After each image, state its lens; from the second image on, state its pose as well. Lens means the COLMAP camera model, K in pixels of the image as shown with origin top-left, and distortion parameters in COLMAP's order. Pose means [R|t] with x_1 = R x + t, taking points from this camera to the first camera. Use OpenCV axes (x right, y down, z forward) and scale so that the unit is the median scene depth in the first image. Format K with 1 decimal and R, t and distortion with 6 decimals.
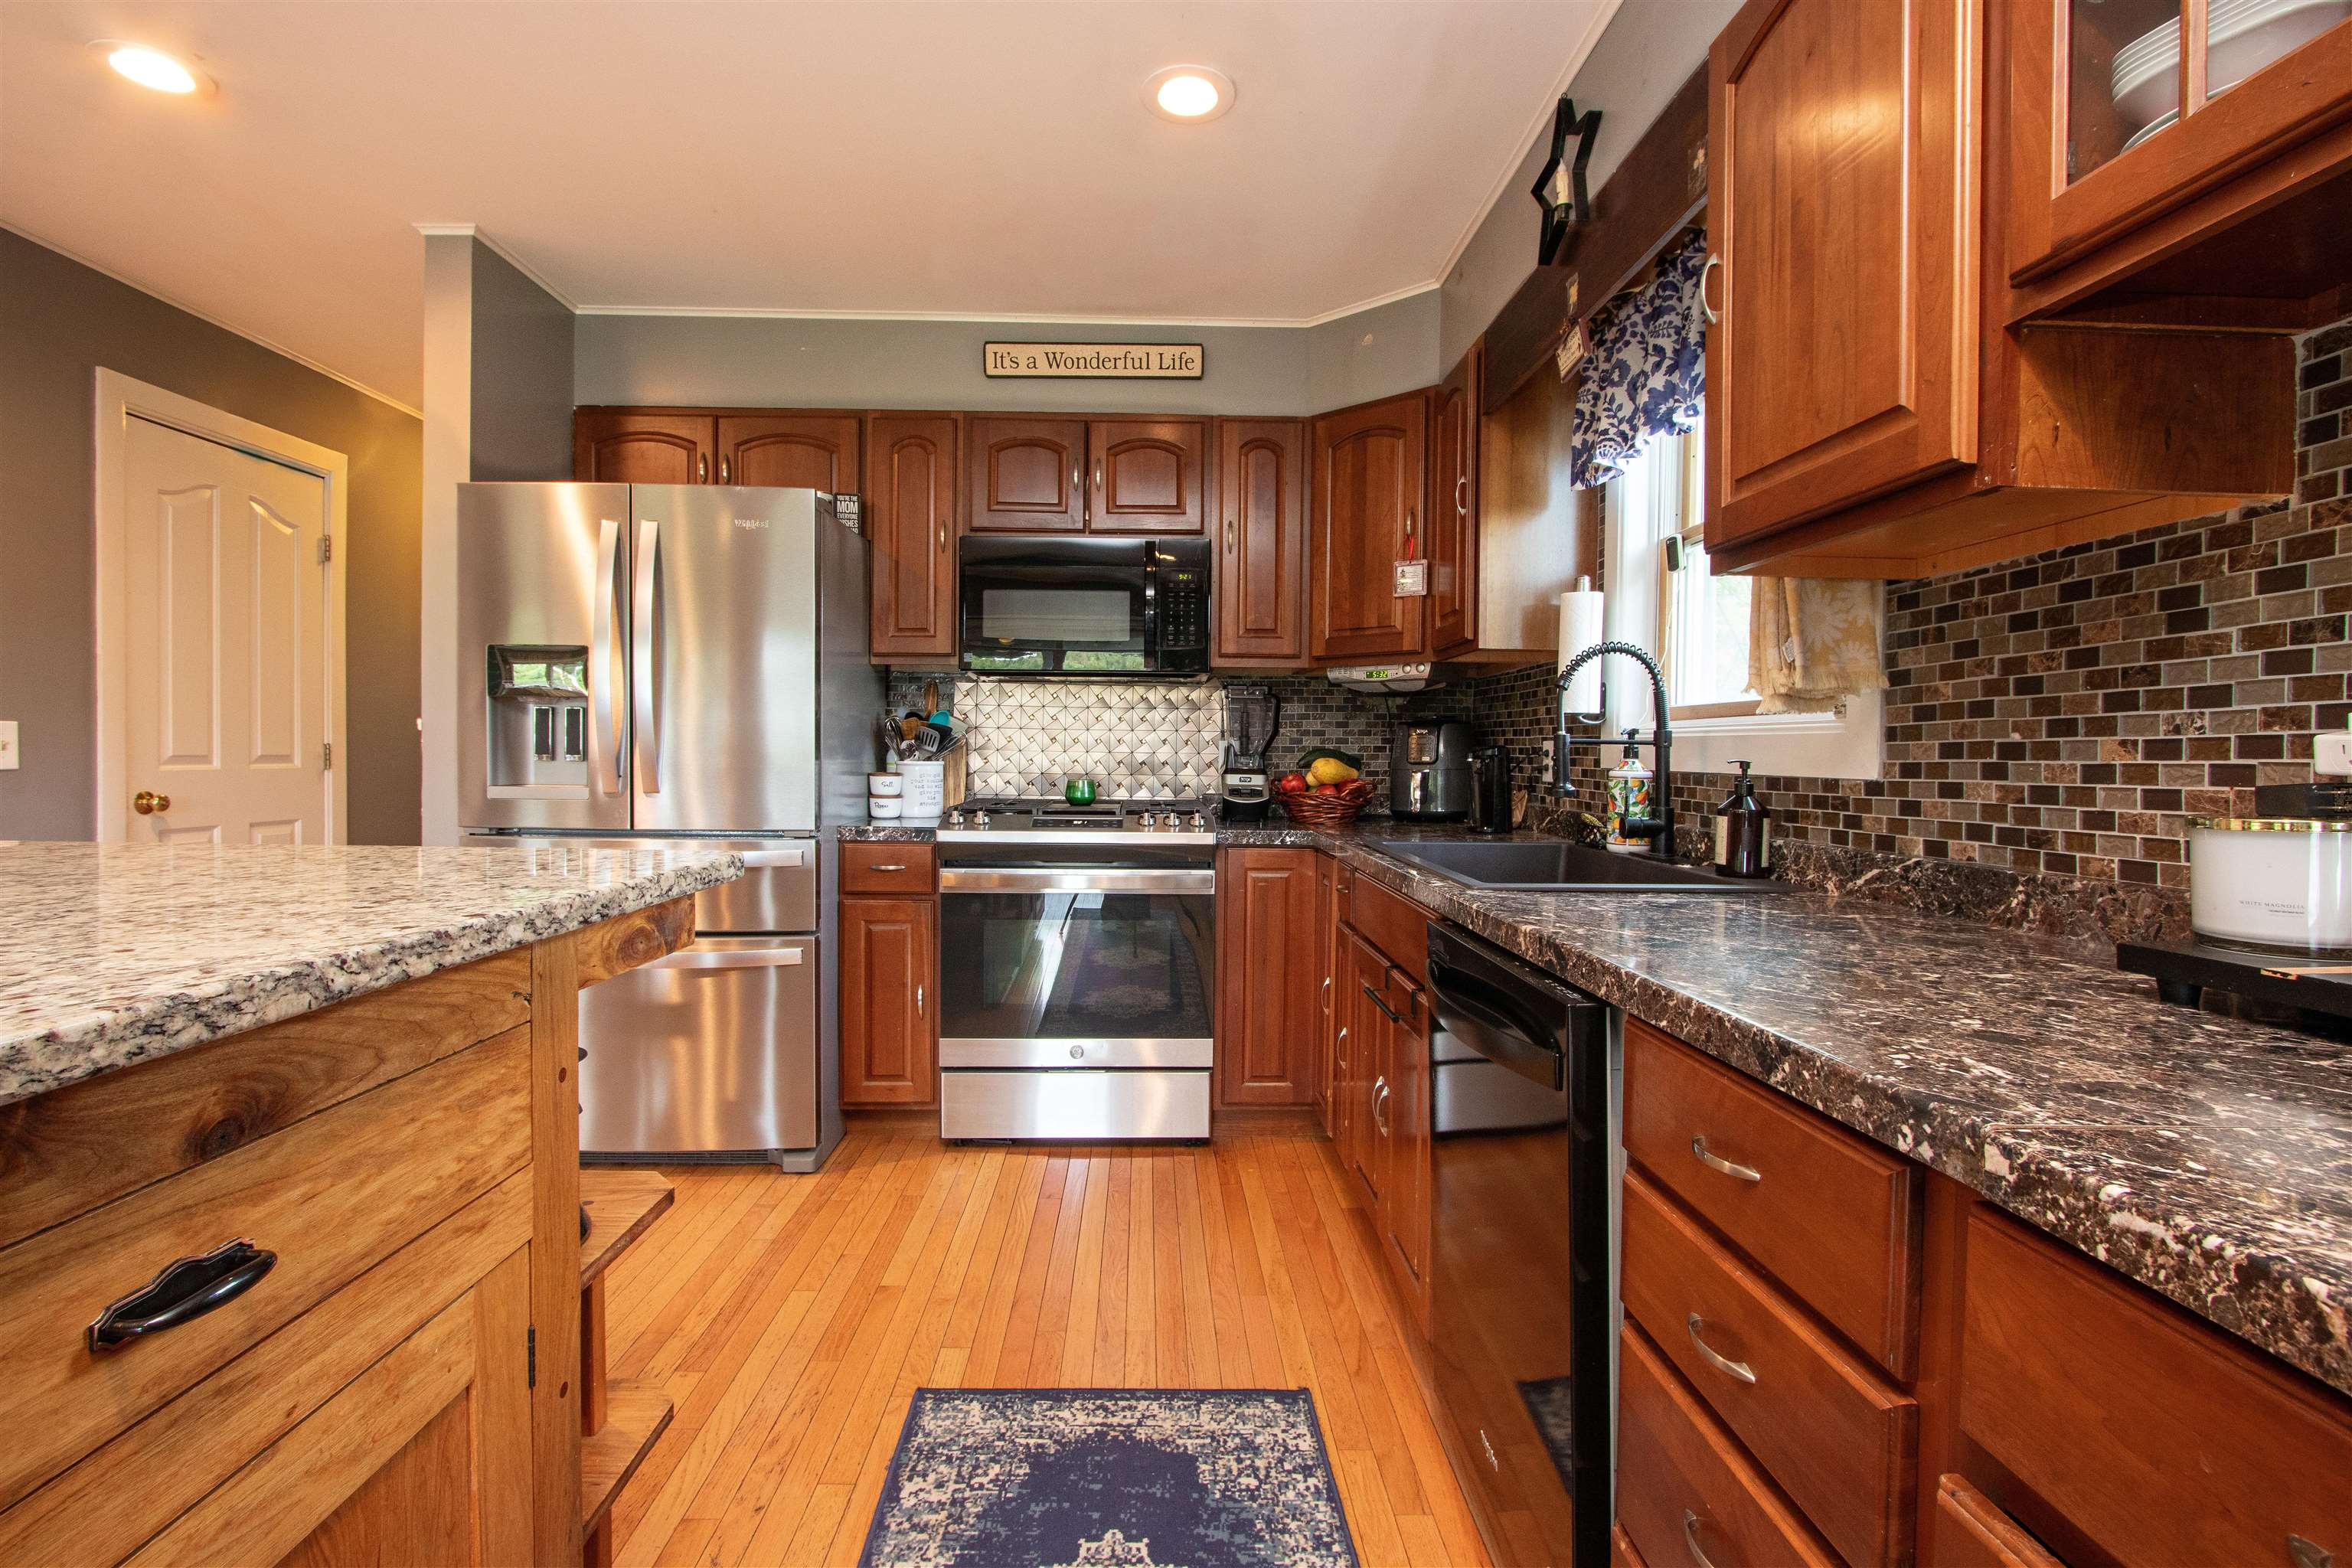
lens RADIAL K [[1082.5, 0, 1185.4], [0, 1082.5, 777.5], [0, 0, 1]] dist [-0.018199, 0.000414]
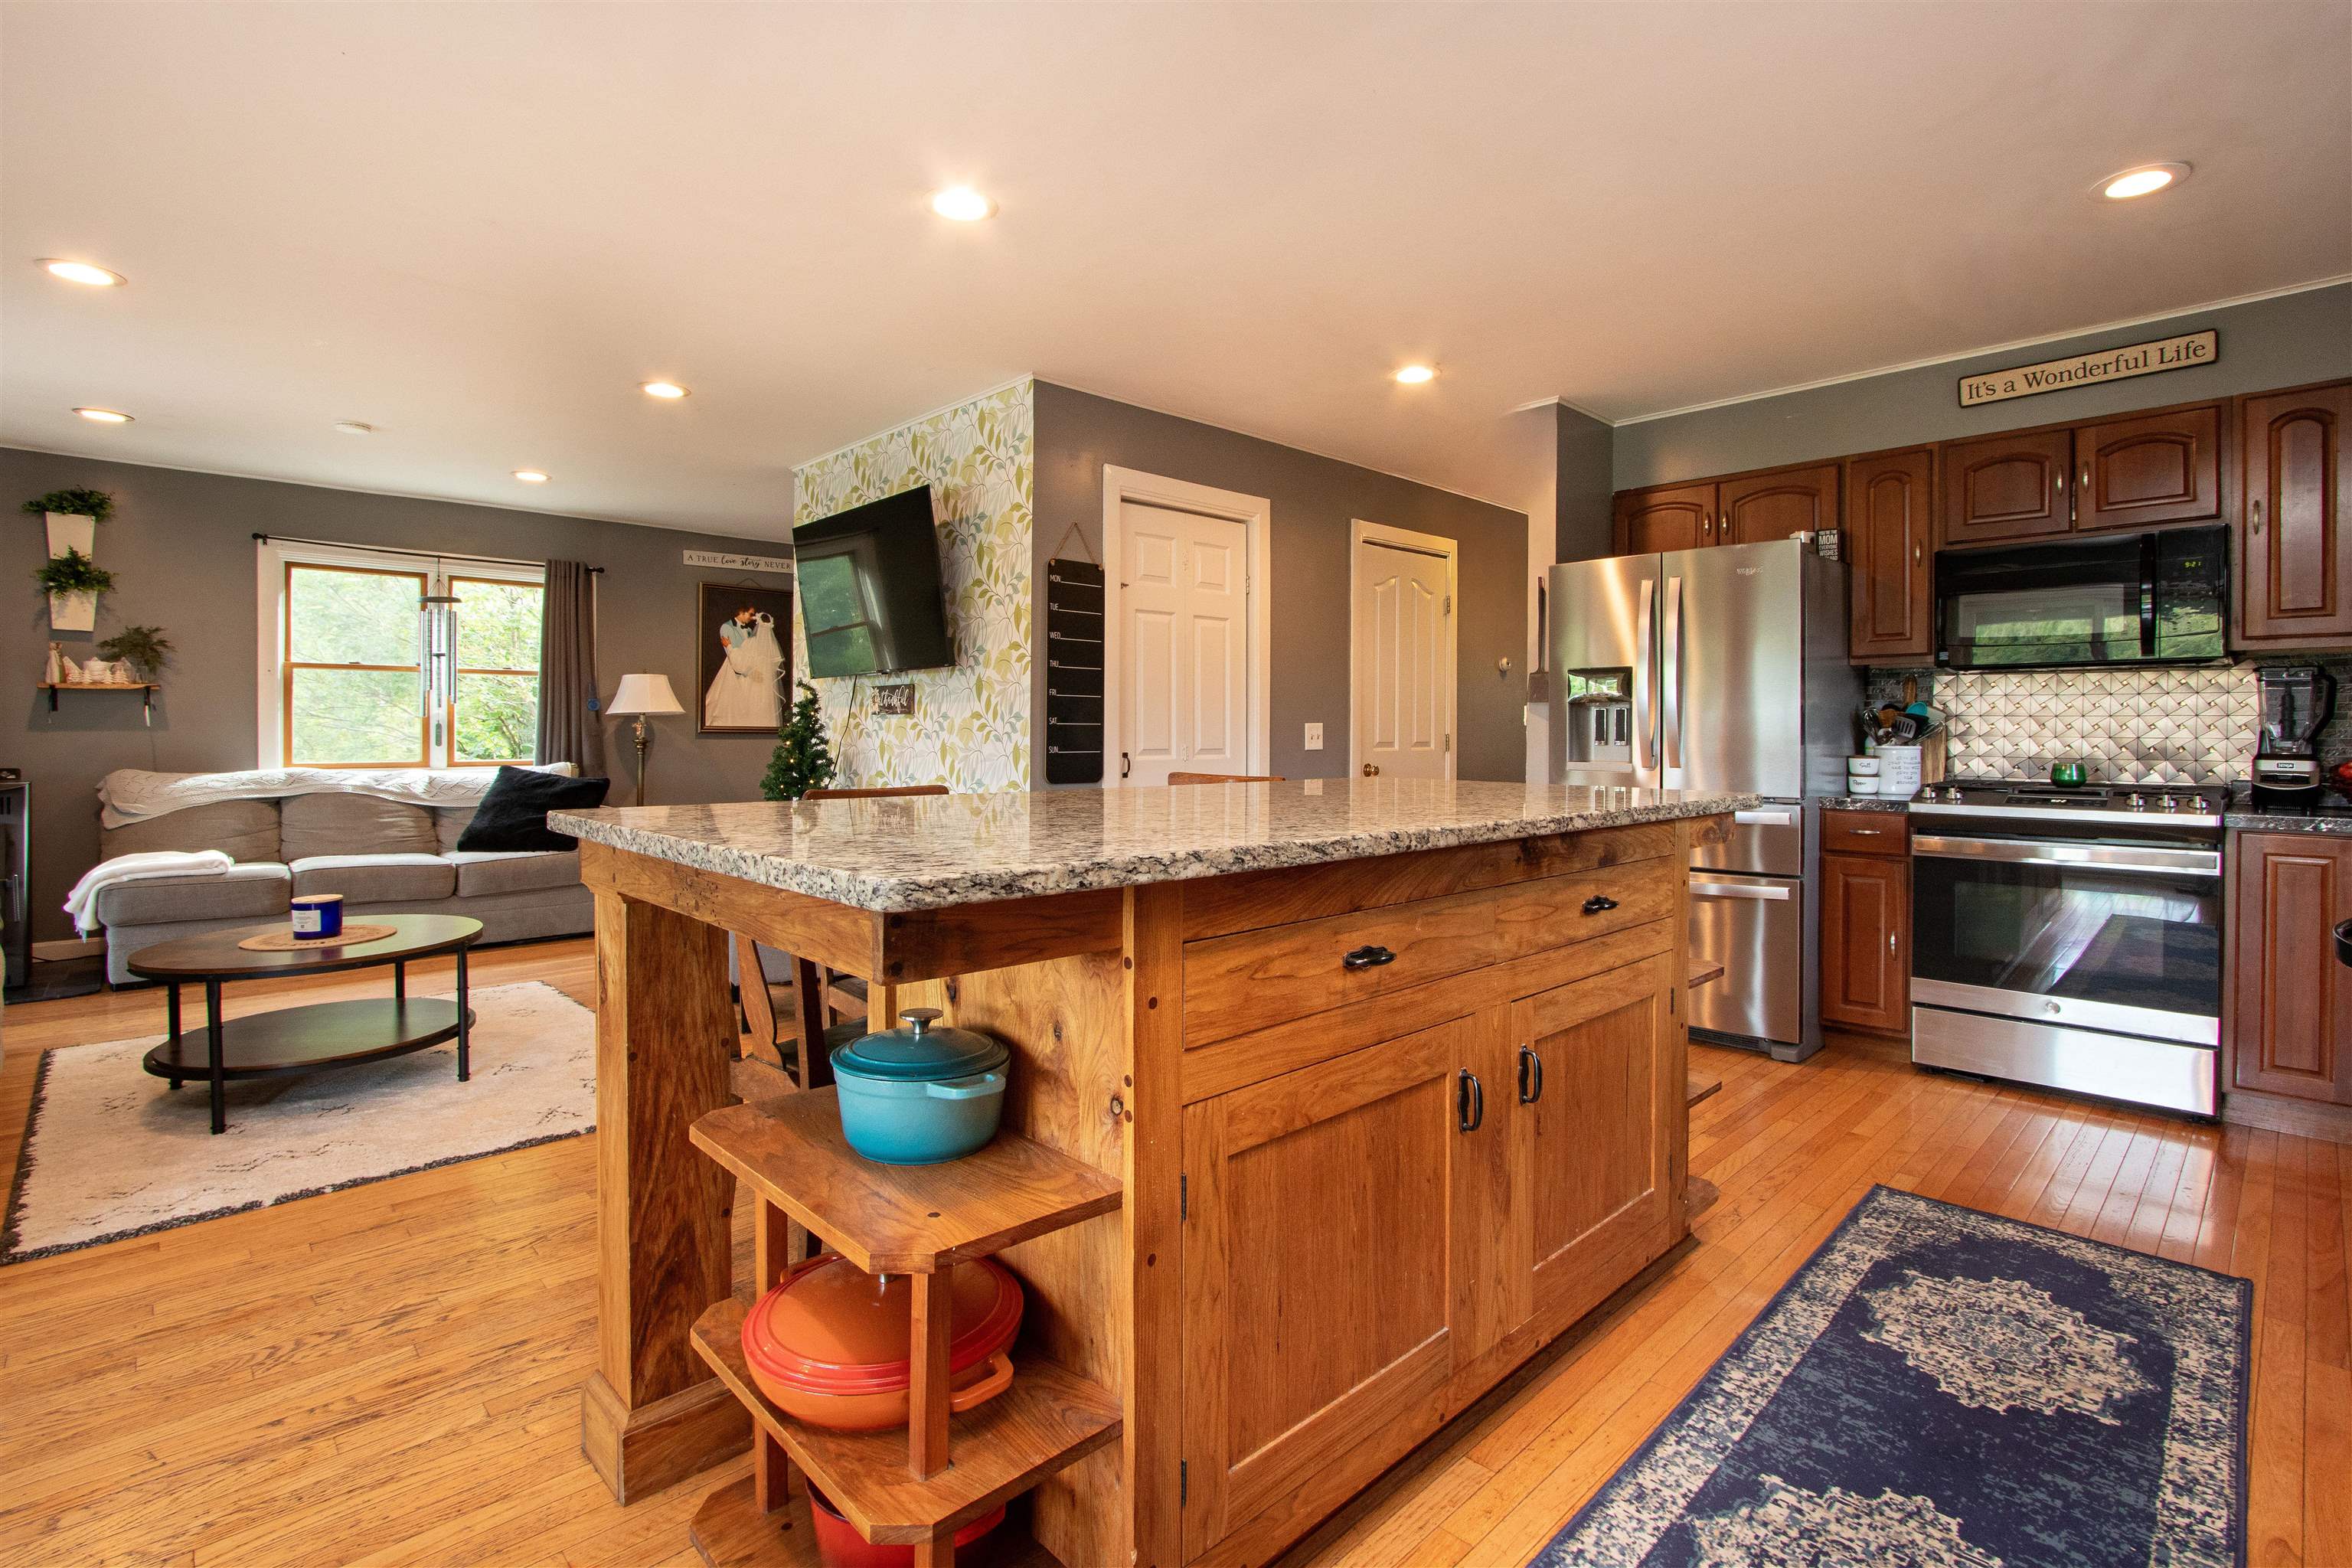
lens RADIAL K [[1118.8, 0, 1168.4], [0, 1118.8, 736.8], [0, 0, 1]] dist [-0.021698, 0.004108]
pose [[0.665937, -0.005140, -0.745990, 0.137220], [-0.013512, 0.999729, -0.018951, 0.009330], [0.745885, 0.022700, 0.665688, -0.424238]]
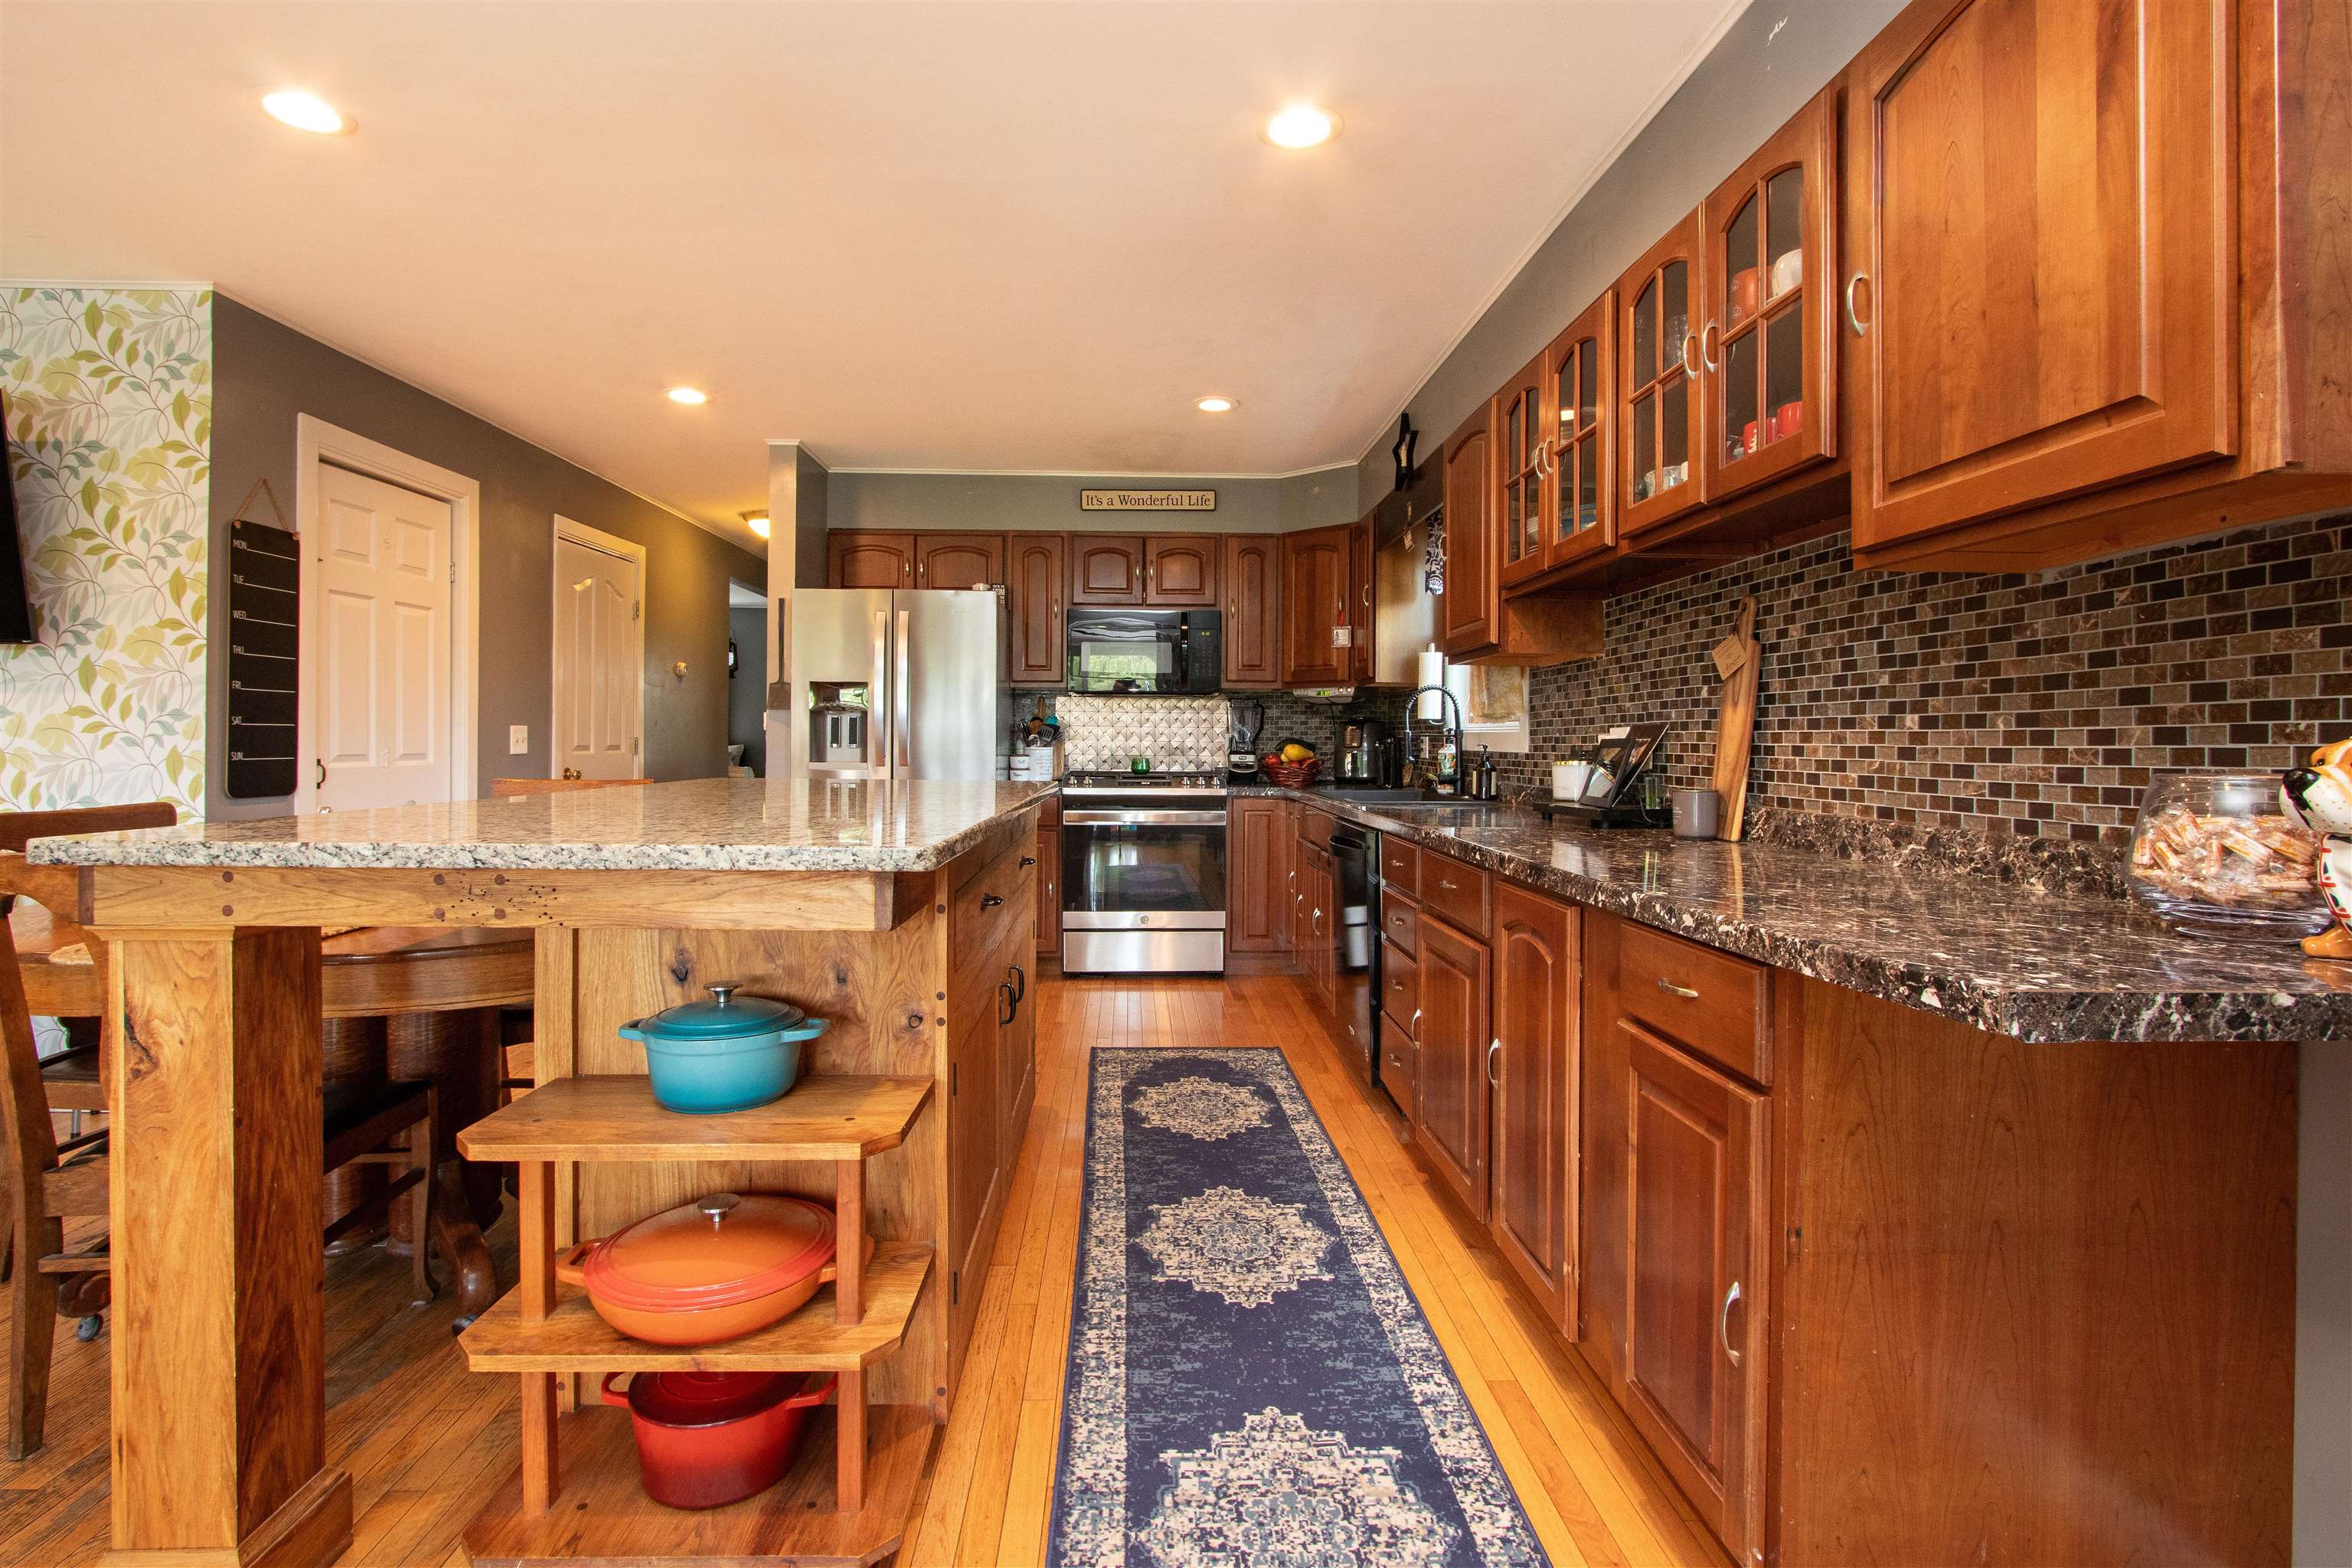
lens RADIAL K [[1104.0, 0, 1181.9], [0, 1104.0, 740.8], [0, 0, 1]] dist [-0.015350, 0.000218]
pose [[0.999936, -0.004049, 0.010601, -0.057925], [0.004283, 0.999746, -0.022136, 0.013517], [-0.010509, 0.022180, 0.999699, -0.706284]]
